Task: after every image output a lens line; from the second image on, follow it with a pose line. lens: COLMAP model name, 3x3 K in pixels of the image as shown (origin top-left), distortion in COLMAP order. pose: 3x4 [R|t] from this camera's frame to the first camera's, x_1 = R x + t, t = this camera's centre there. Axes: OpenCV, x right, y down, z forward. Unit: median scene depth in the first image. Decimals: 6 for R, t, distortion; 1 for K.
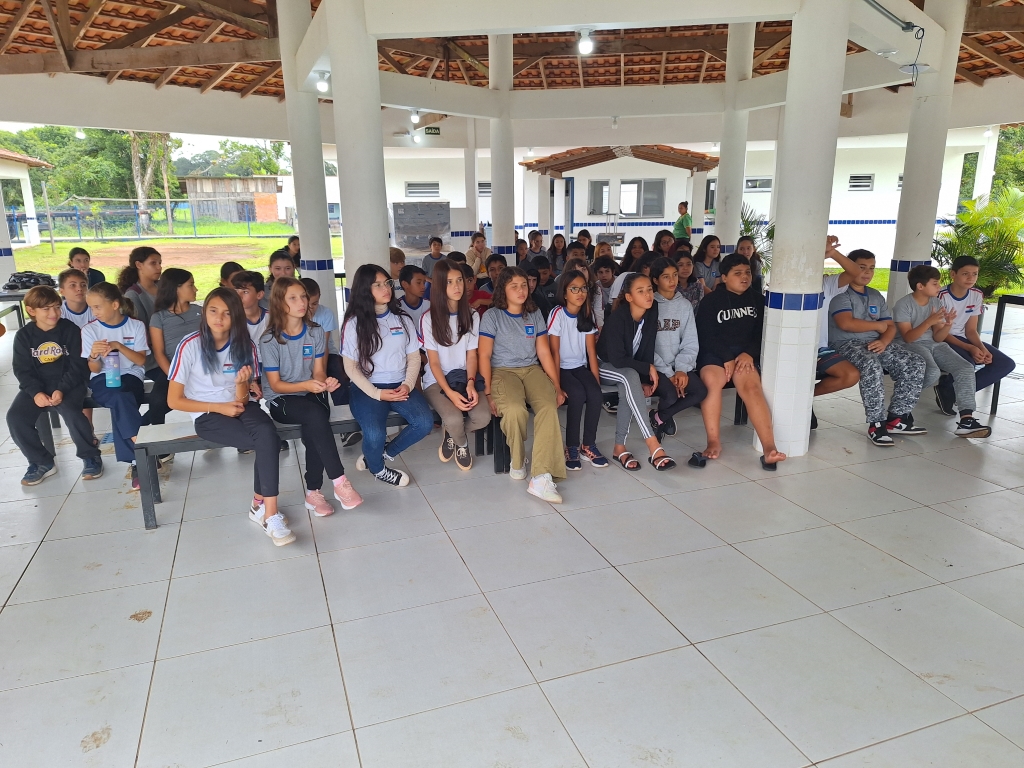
lens RADIAL K [[712.7, 0, 514.1], [0, 712.7, 384.8], [0, 0, 1]] dist [0.056904, -0.056537]
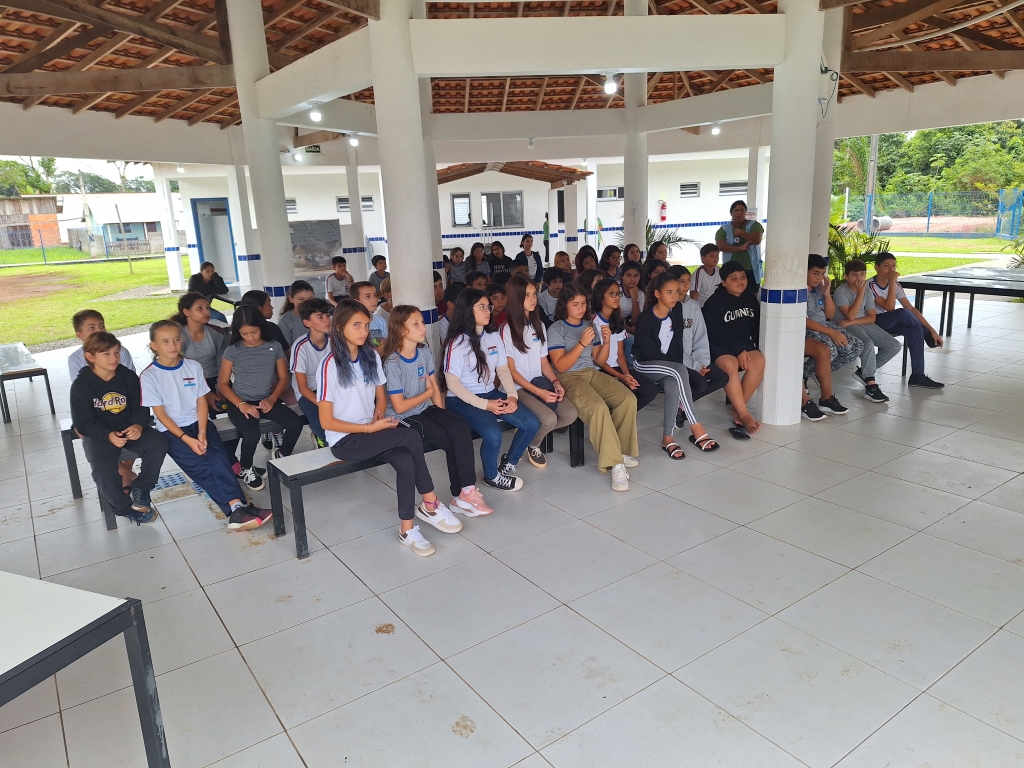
lens RADIAL K [[712.7, 0, 517.7], [0, 712.7, 375.8], [0, 0, 1]] dist [0.056904, -0.056537]
pose [[0.962990, -0.091979, 0.253358, -0.201406], [0.097957, 0.995129, -0.011053, -0.007244], [-0.251108, 0.035462, 0.967309, -0.030663]]
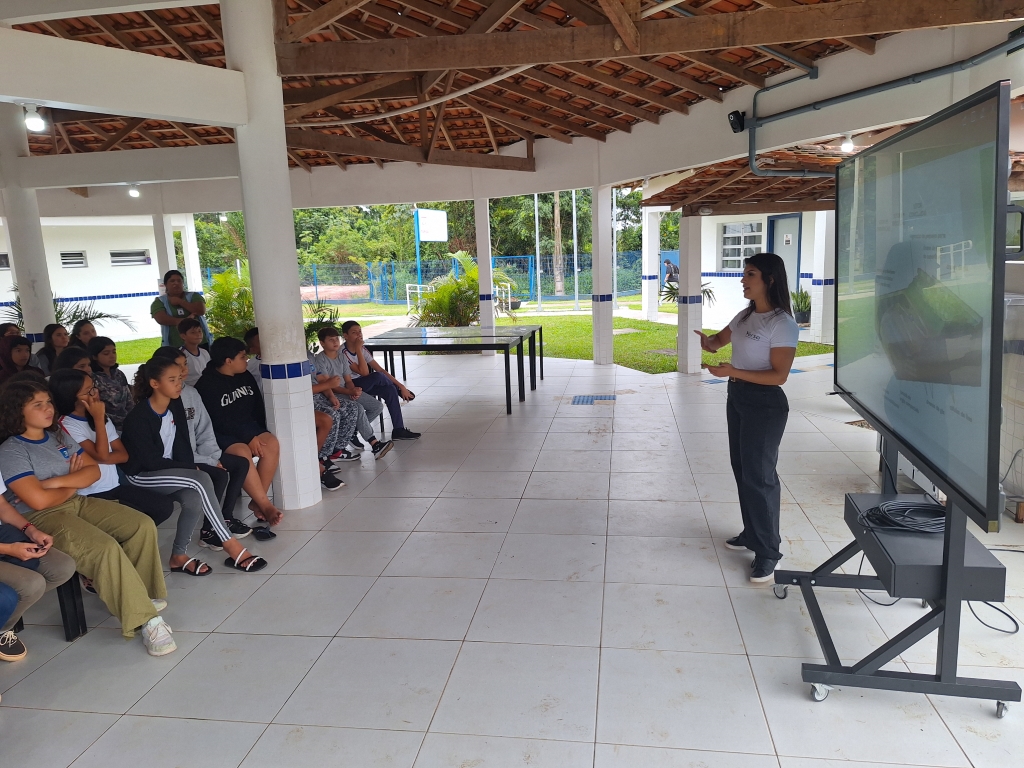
lens RADIAL K [[712.7, 0, 512.5], [0, 712.7, 380.7], [0, 0, 1]] dist [0.056904, -0.056537]
pose [[0.480318, -0.168170, 0.860821, -0.227861], [0.253967, 0.966069, 0.047023, -0.034842], [-0.839521, 0.196034, 0.506730, 0.073647]]
